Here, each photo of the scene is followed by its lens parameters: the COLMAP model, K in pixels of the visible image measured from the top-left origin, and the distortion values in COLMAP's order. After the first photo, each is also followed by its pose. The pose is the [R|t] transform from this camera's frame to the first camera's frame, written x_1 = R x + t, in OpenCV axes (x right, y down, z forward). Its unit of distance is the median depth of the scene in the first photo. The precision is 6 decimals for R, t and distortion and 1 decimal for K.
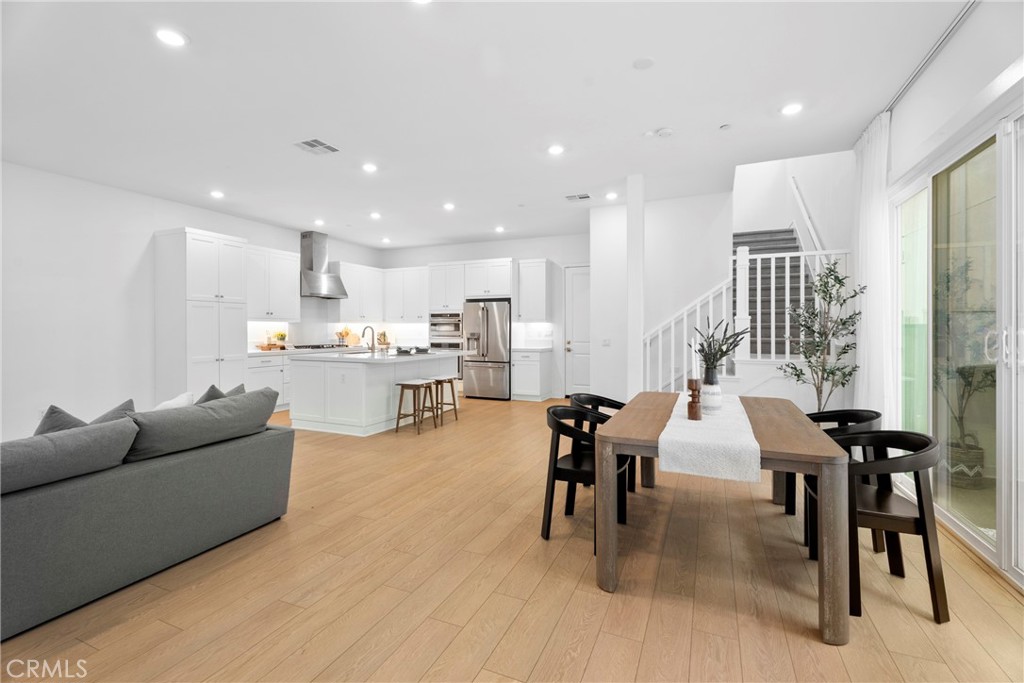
lens RADIAL K [[458.2, 0, 506.1], [0, 458.2, 334.0], [0, 0, 1]] dist [0.006986, -0.001134]
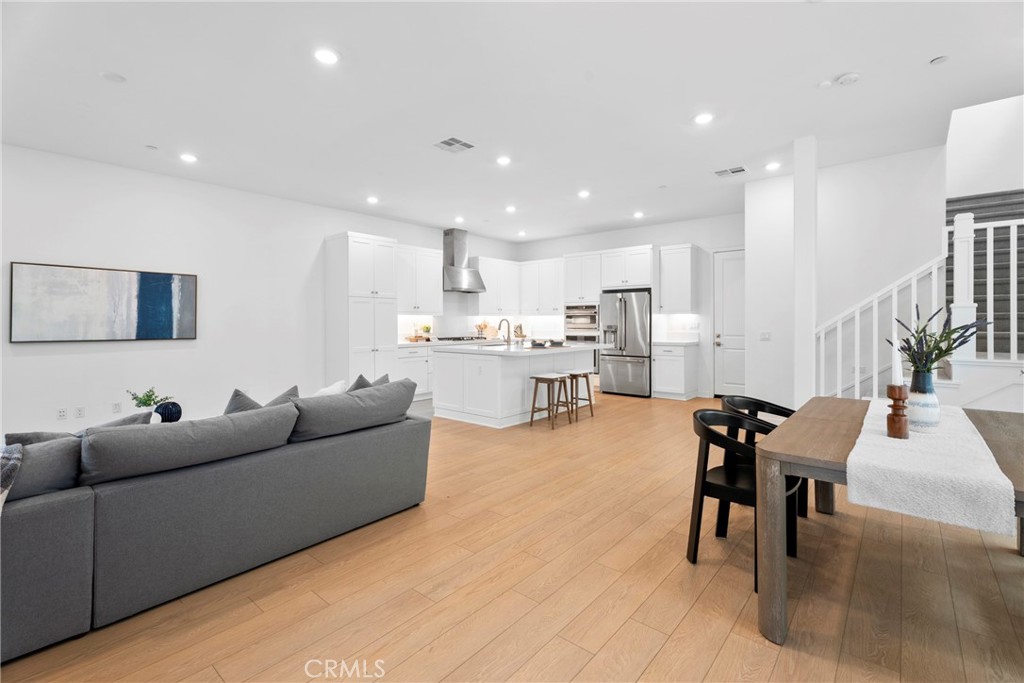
lens RADIAL K [[458.2, 0, 515.9], [0, 458.2, 325.5], [0, 0, 1]] dist [0.006986, -0.001134]
pose [[0.961529, -0.001222, -0.274701, 0.003801], [0.000761, 0.999998, -0.001783, -0.001386], [0.274702, 0.001505, 0.961528, 0.060260]]
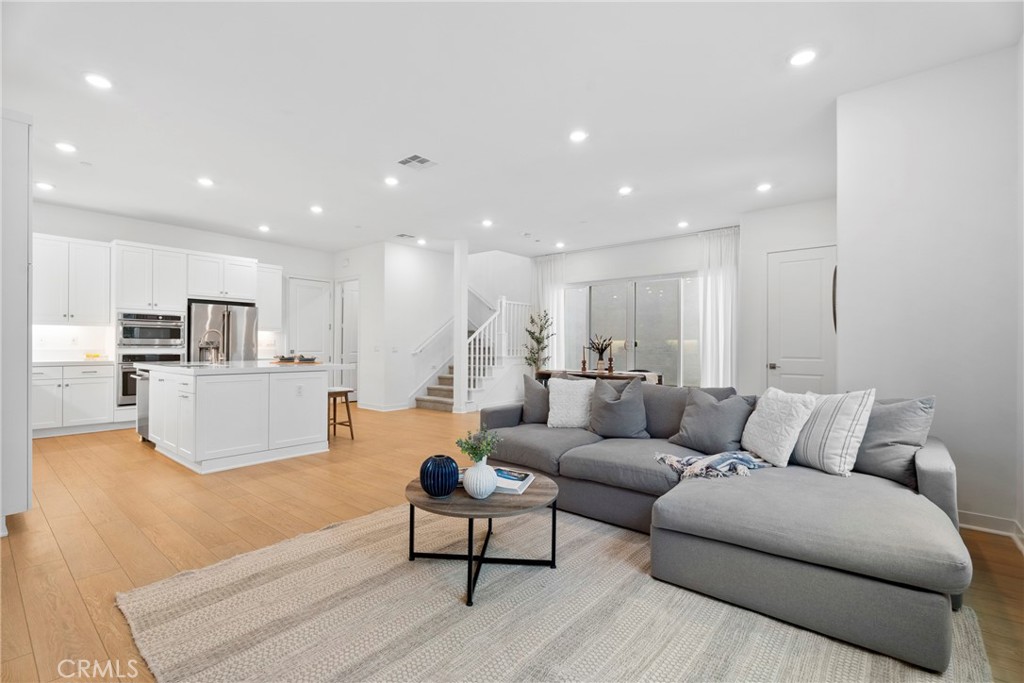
lens RADIAL K [[458.2, 0, 514.9], [0, 458.2, 343.7], [0, 0, 1]] dist [0.006986, -0.001134]
pose [[0.269130, 0.006648, 0.963081, -1.673243], [0.004823, 0.999954, -0.008250, 0.026725], [-0.963092, 0.006866, 0.269086, 0.594578]]
